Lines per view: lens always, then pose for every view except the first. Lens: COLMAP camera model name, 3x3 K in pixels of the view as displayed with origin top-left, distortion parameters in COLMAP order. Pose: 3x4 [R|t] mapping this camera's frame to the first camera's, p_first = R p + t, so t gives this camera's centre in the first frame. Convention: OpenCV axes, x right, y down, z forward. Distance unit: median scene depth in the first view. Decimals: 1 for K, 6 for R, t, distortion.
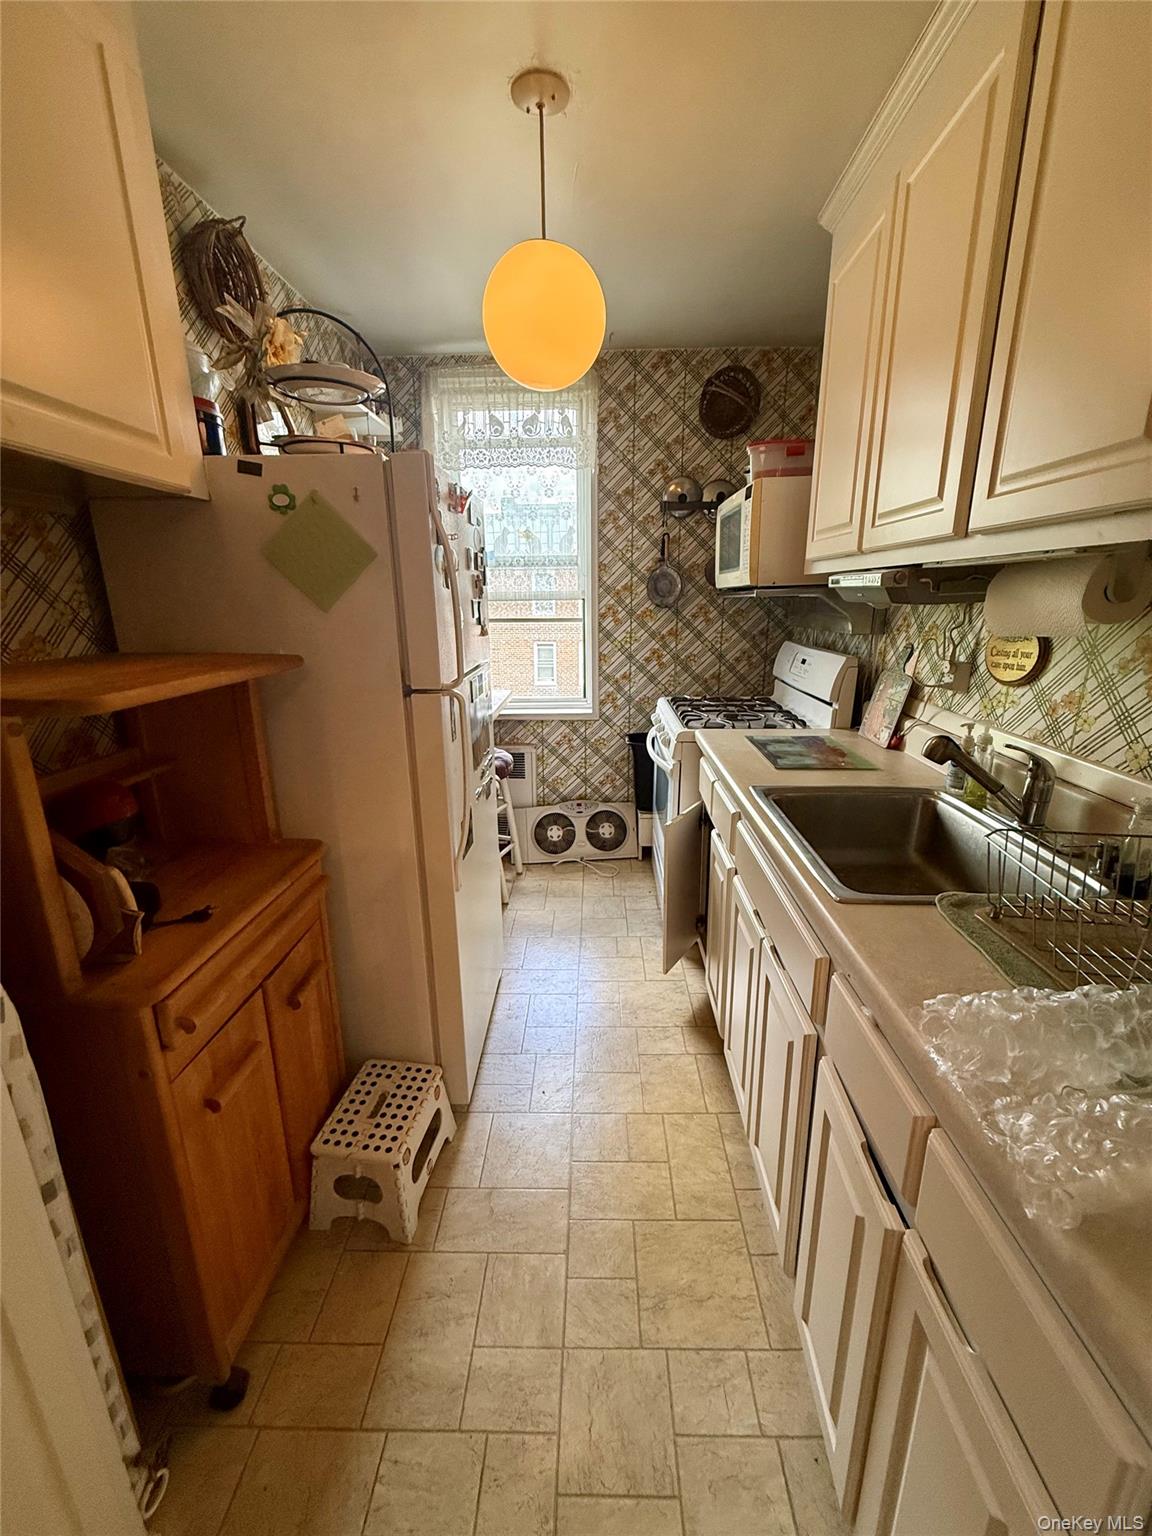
lens RADIAL K [[617.6, 0, 582.8], [0, 617.6, 767.8], [0, 0, 1]] dist [0.001475, 0.000061]
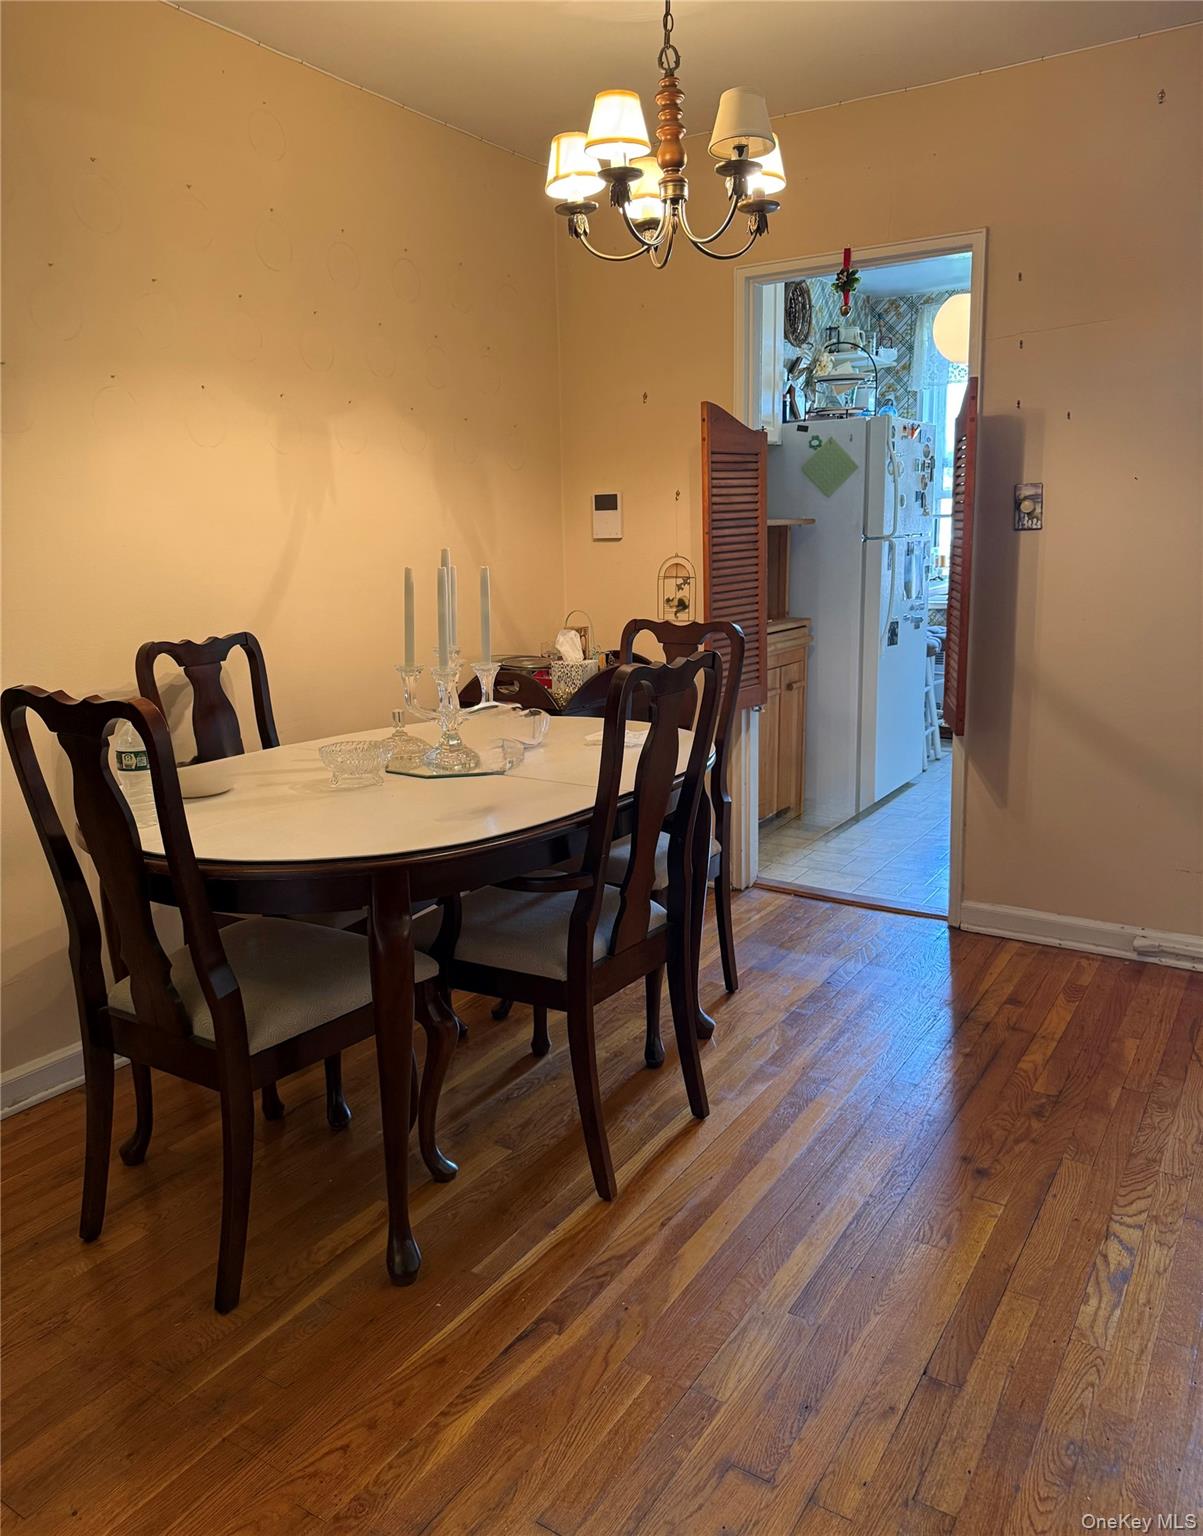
lens RADIAL K [[1148.5, 0, 597.5], [0, 1148.5, 765.0], [0, 0, 1]] dist [0.007871, 0.001761]
pose [[0.858246, 0.098484, -0.503700, 0.888178], [-0.124659, 0.992028, -0.018442, 0.761695], [0.497869, 0.078619, 0.863682, -2.491224]]
